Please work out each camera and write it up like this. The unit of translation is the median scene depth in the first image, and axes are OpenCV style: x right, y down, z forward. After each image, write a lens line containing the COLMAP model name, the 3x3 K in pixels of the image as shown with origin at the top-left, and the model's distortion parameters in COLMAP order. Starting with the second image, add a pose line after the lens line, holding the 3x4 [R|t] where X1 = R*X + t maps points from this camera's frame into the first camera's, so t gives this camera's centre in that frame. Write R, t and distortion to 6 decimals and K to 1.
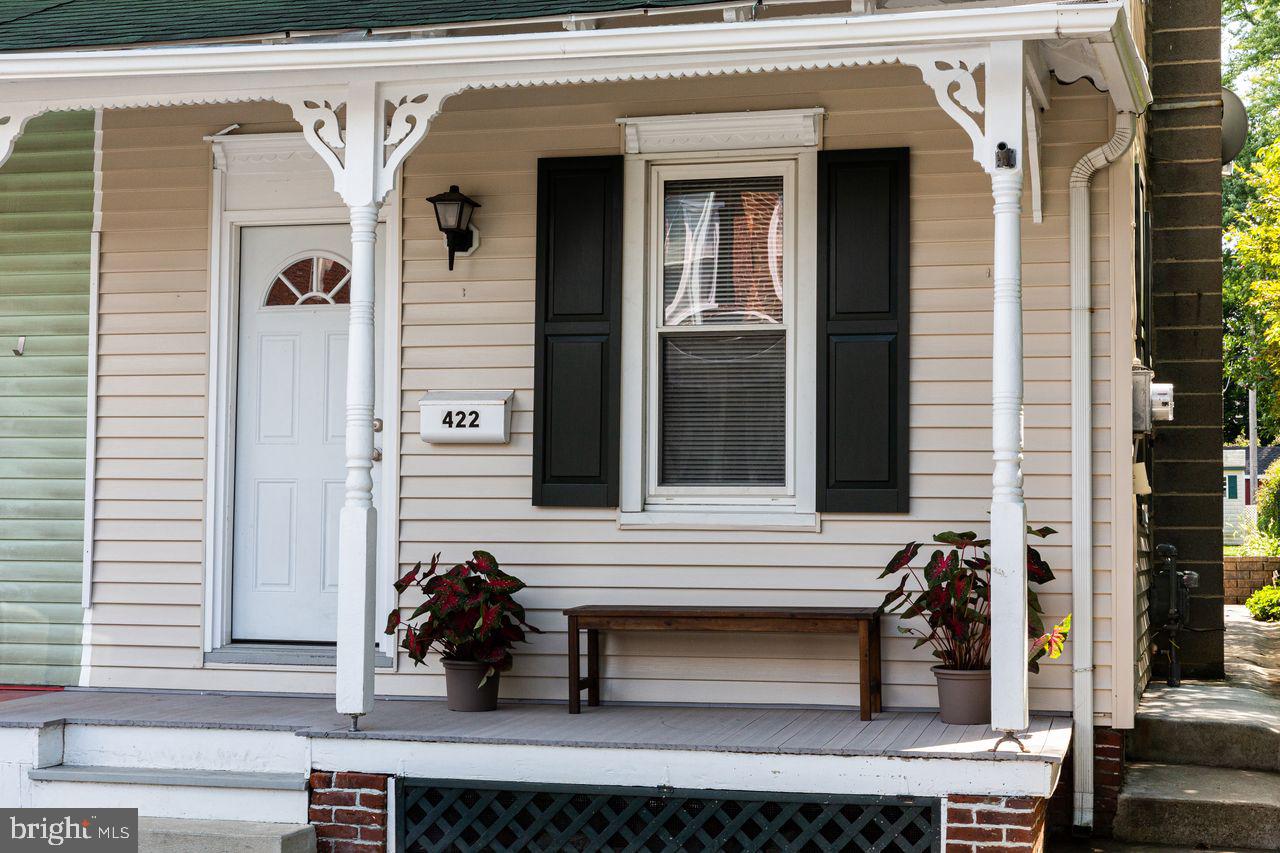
lens RADIAL K [[1996.6, 0, 640.0], [0, 1996.6, 426.5], [0, 0, 1]] dist [-0.000389, 0.100835]
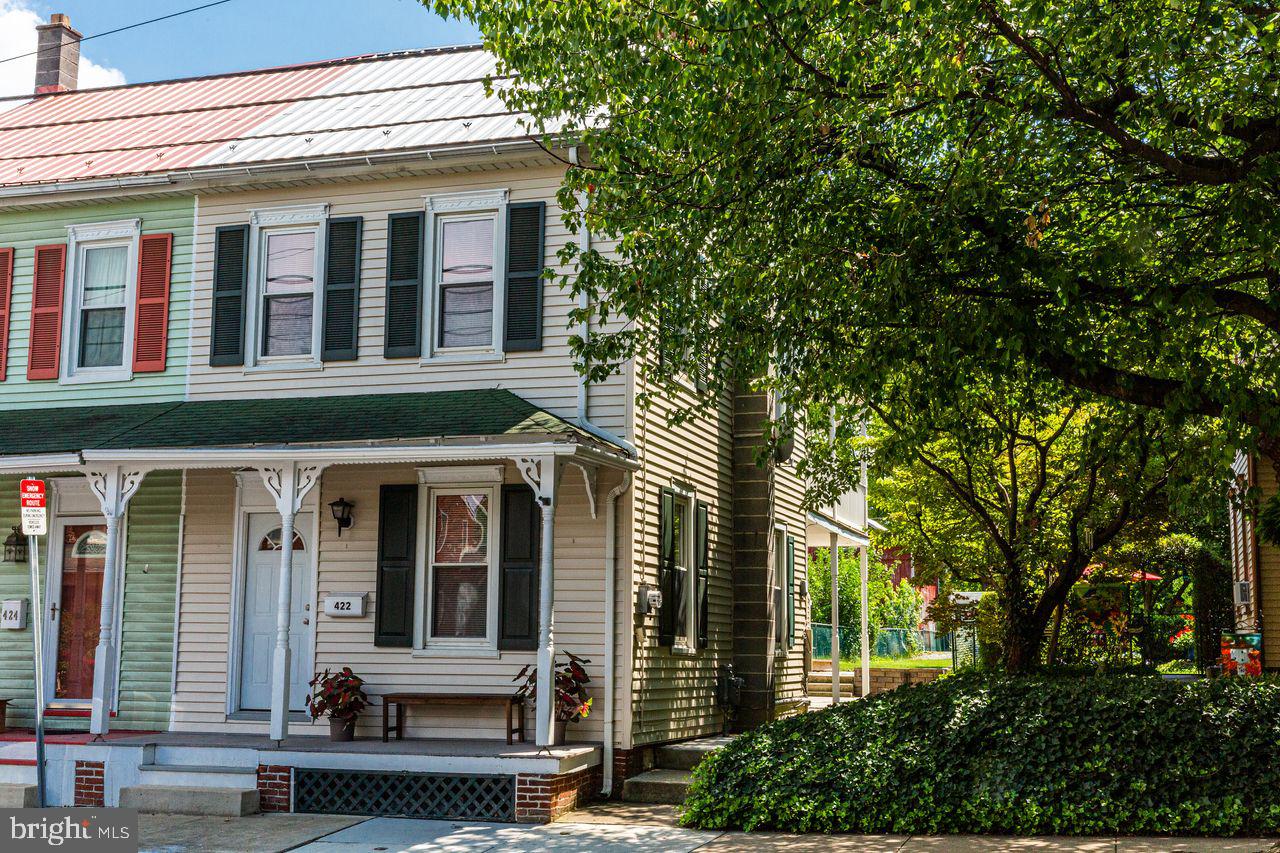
lens RADIAL K [[1619.3, 0, 640.0], [0, 1619.3, 426.5], [0, 0, 1]] dist [-0.000207, -0.007934]
pose [[0.998989, -0.003897, -0.044780, 0.320493], [0.000250, 0.996702, -0.081150, -0.056459], [0.044949, 0.081057, 0.995695, -0.769669]]
